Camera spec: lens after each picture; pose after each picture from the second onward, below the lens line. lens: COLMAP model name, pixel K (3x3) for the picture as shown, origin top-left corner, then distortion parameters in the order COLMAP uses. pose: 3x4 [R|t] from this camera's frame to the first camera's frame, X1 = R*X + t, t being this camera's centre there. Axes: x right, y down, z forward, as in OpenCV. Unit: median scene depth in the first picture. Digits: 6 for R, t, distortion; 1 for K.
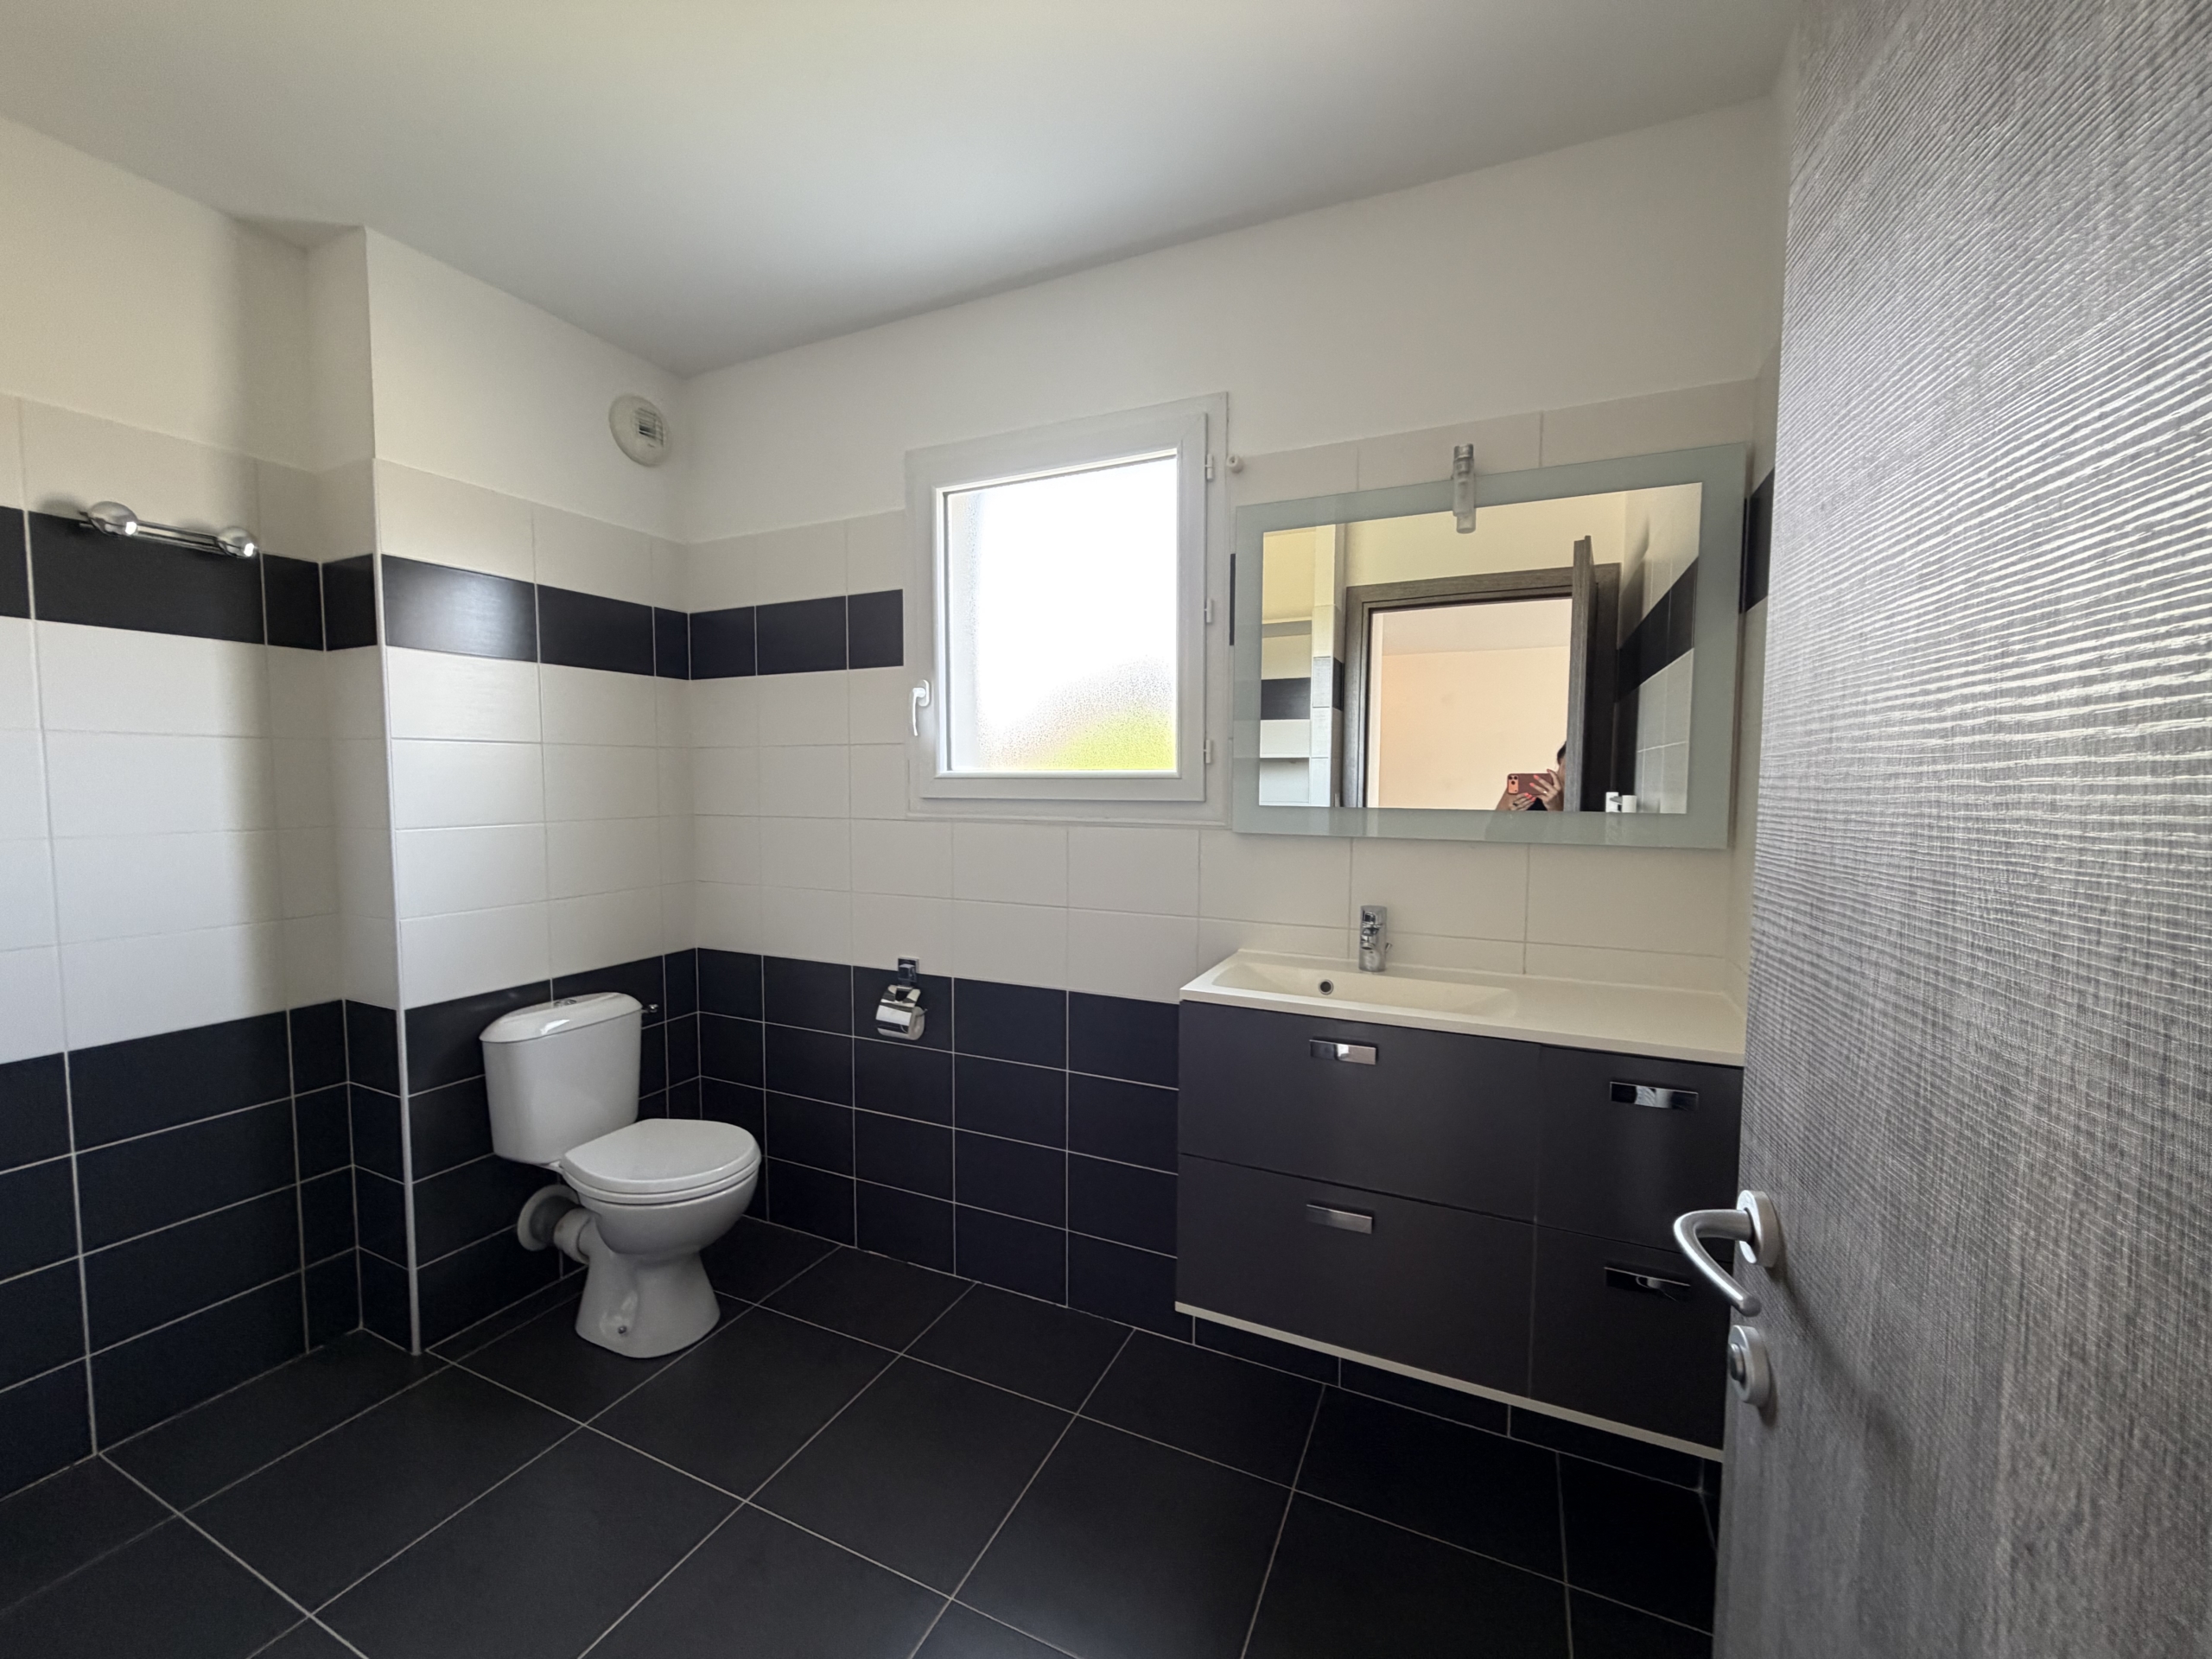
lens RADIAL K [[877.5, 0, 1102.8], [0, 877.5, 830.3], [0, 0, 1]] dist [-0.000896, -0.000070]
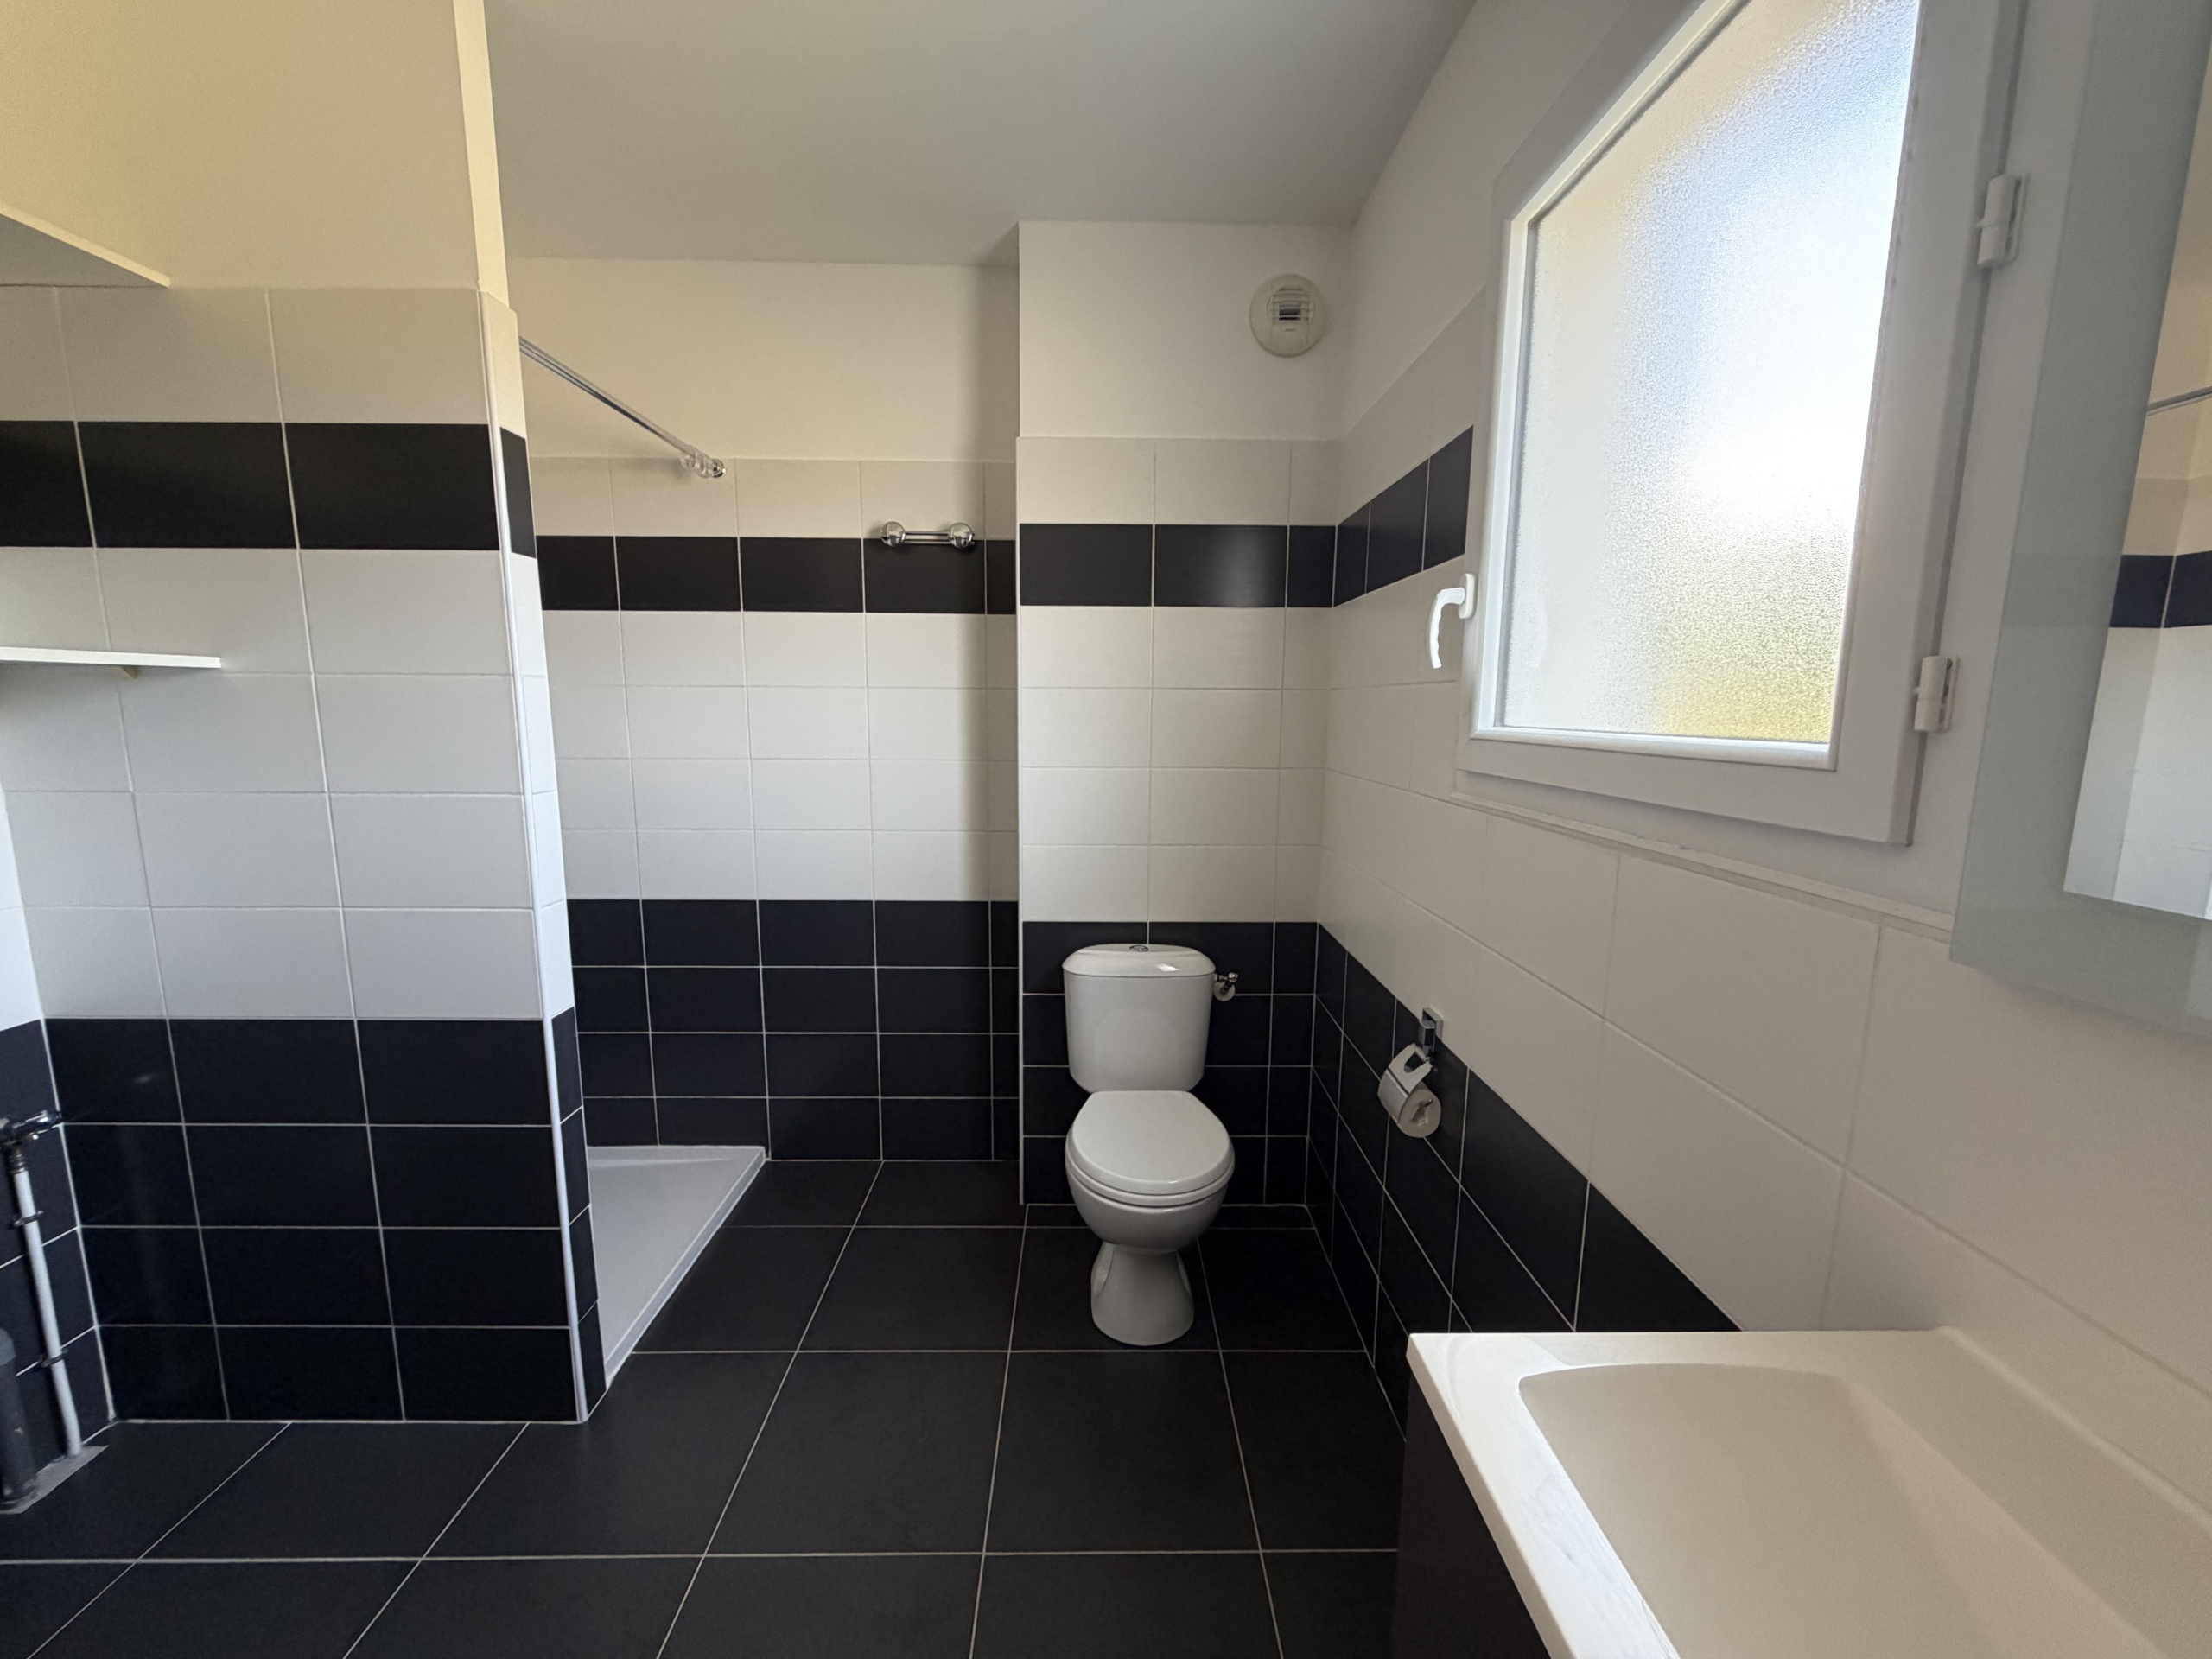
lens RADIAL K [[877.5, 0, 1102.8], [0, 877.5, 830.3], [0, 0, 1]] dist [-0.000896, -0.000070]
pose [[0.435012, 0.132014, -0.890695, 0.245849], [-0.061334, 0.991241, 0.116961, -0.052035], [0.898333, 0.003750, 0.439299, 0.512233]]
